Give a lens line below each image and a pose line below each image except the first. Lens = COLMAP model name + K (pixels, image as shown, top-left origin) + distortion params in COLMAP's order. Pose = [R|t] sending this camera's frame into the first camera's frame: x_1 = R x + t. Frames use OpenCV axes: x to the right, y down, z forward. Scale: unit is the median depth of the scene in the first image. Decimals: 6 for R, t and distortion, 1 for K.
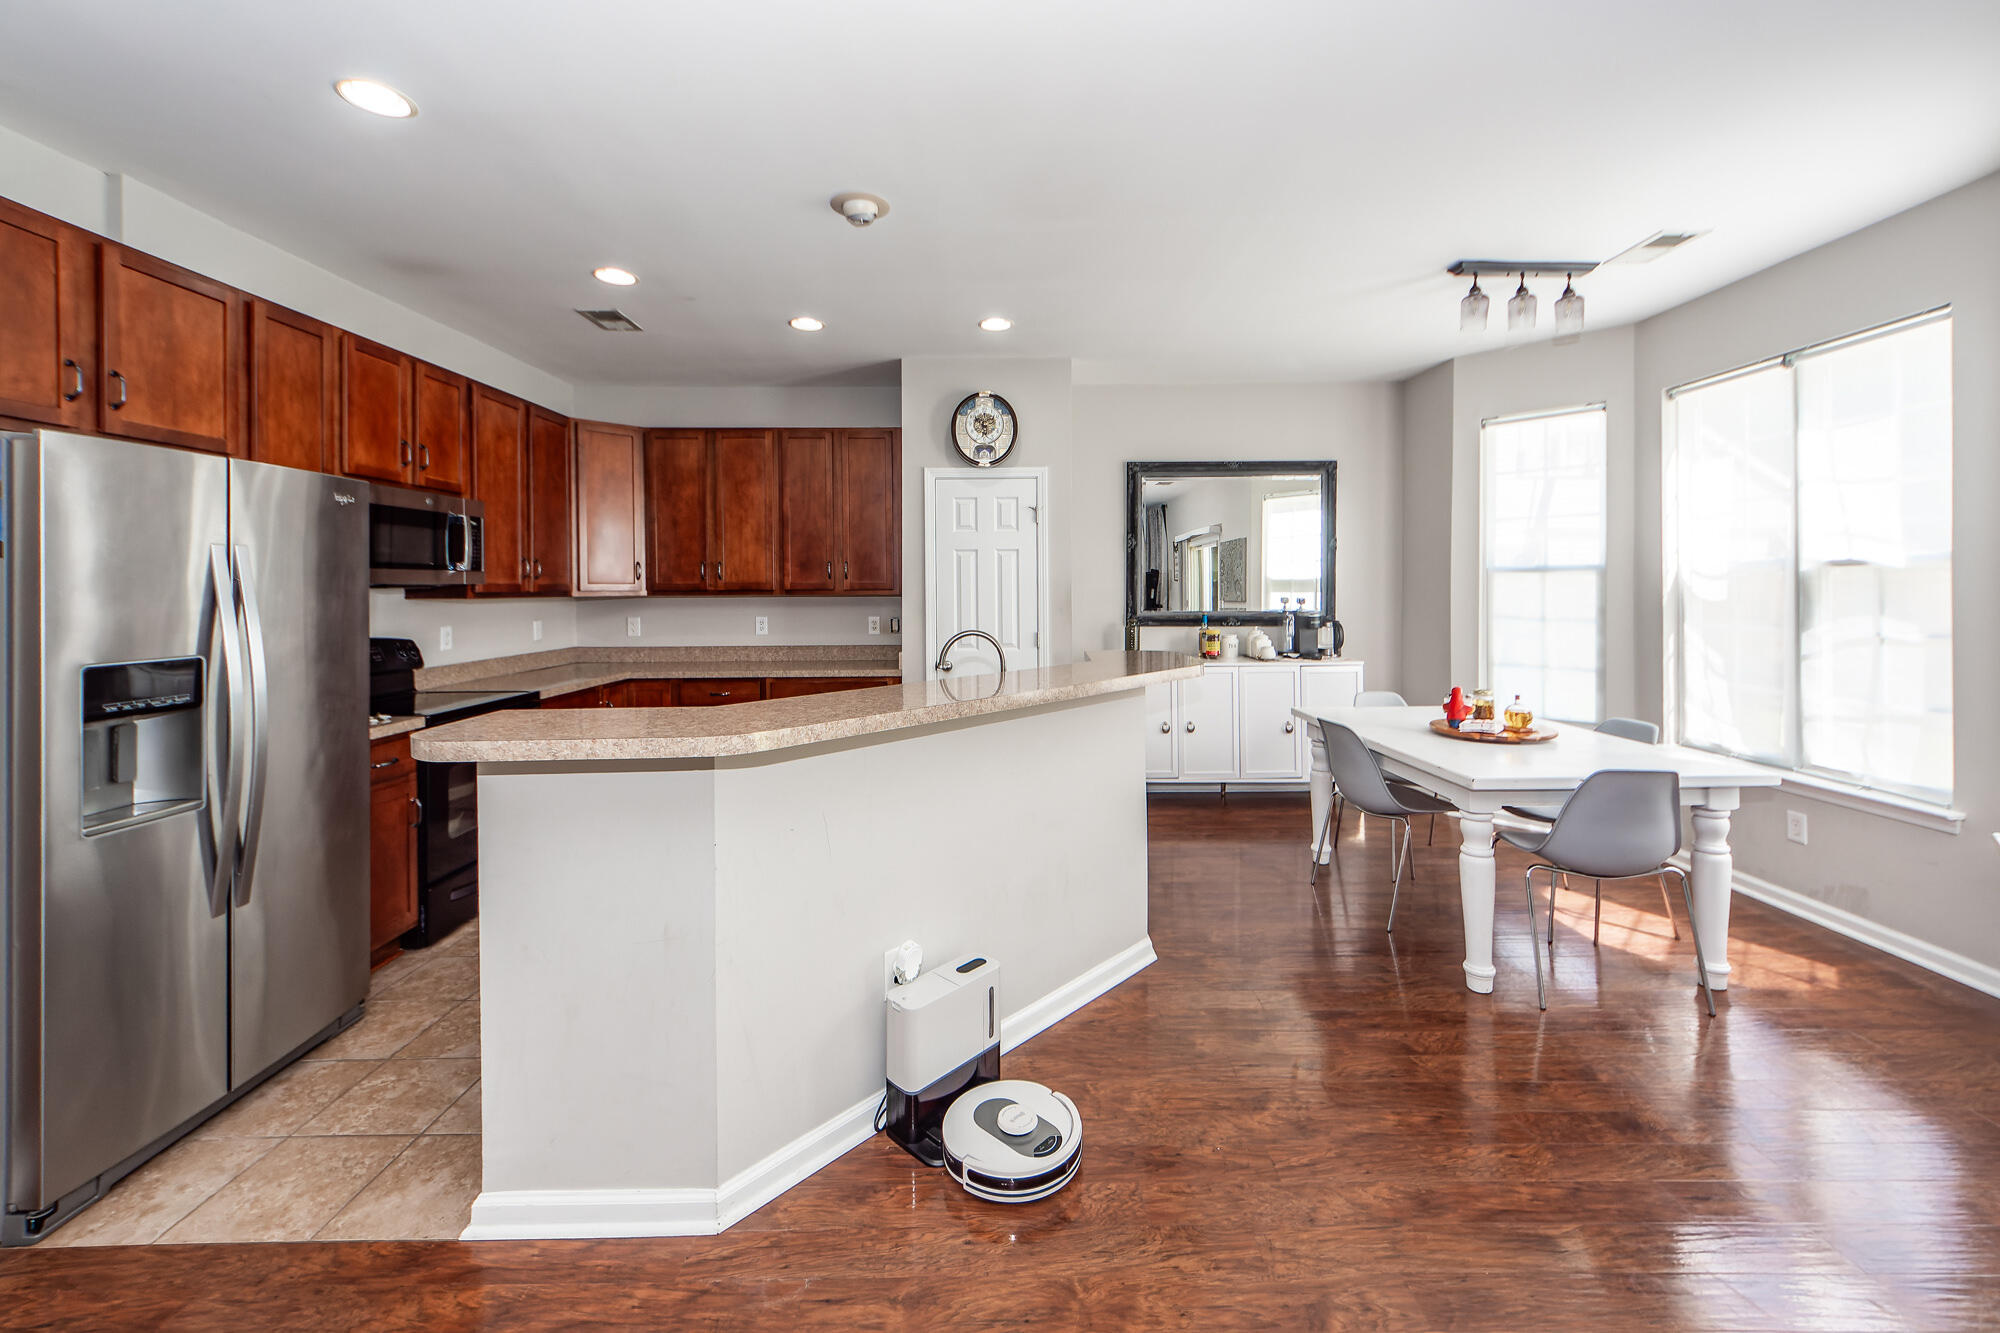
lens RADIAL K [[799.8, 0, 1003.5], [0, 799.8, 585.5], [0, 0, 1]] dist [0.000981, 0.000097]
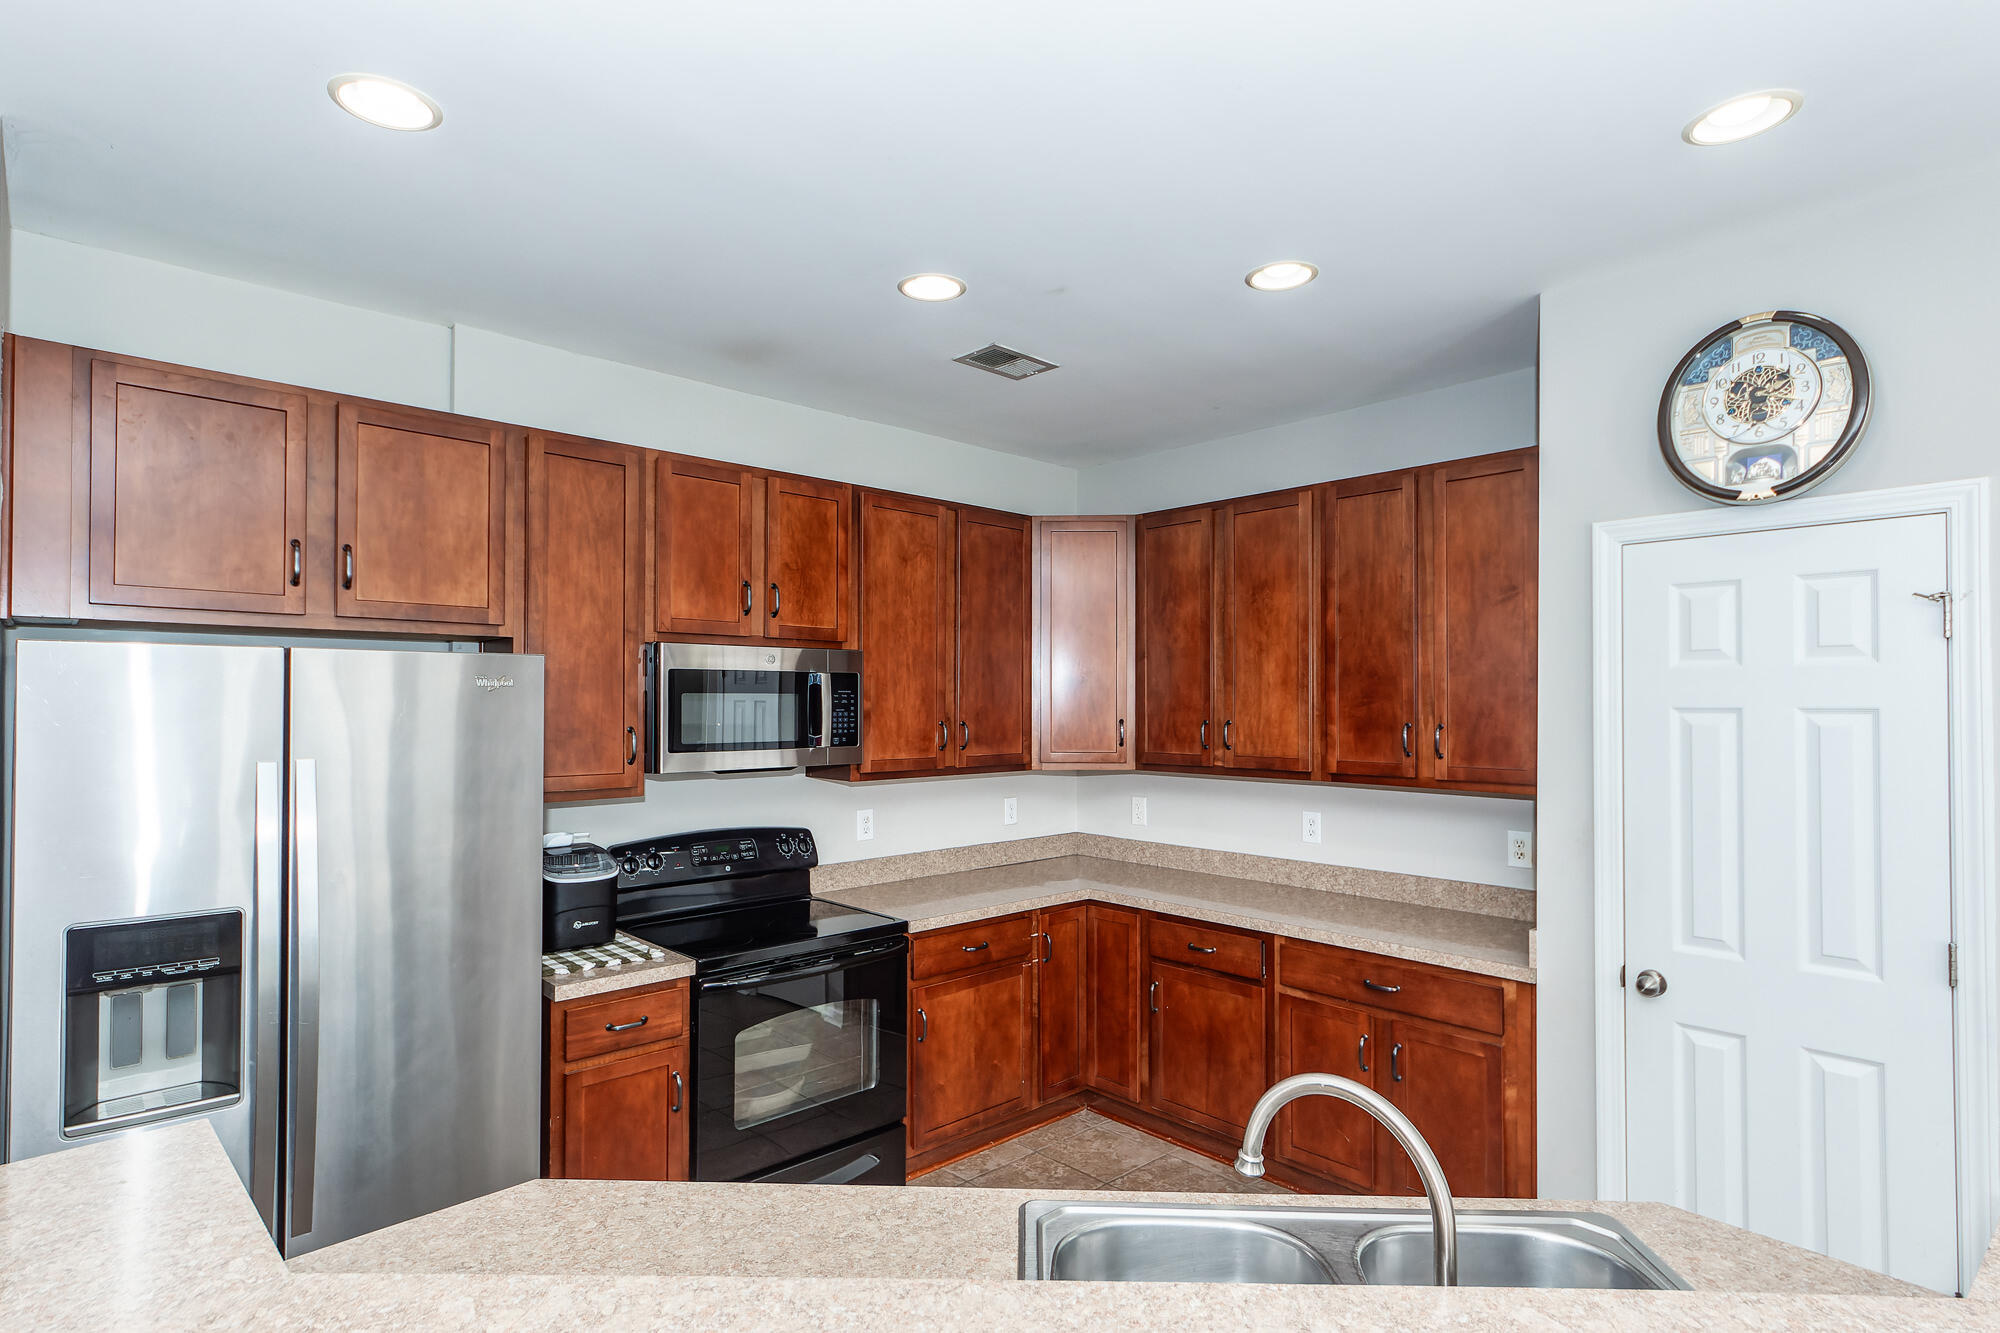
lens RADIAL K [[1018.3, 0, 1002.4], [0, 1018.3, 692.9], [0, 0, 1]] dist [0.033228, -0.000572]
pose [[0.677007, -0.001353, -0.735976, 0.102884], [-0.001558, 0.999993, -0.003272, -0.050875], [0.735975, 0.003362, 0.677000, 0.375178]]
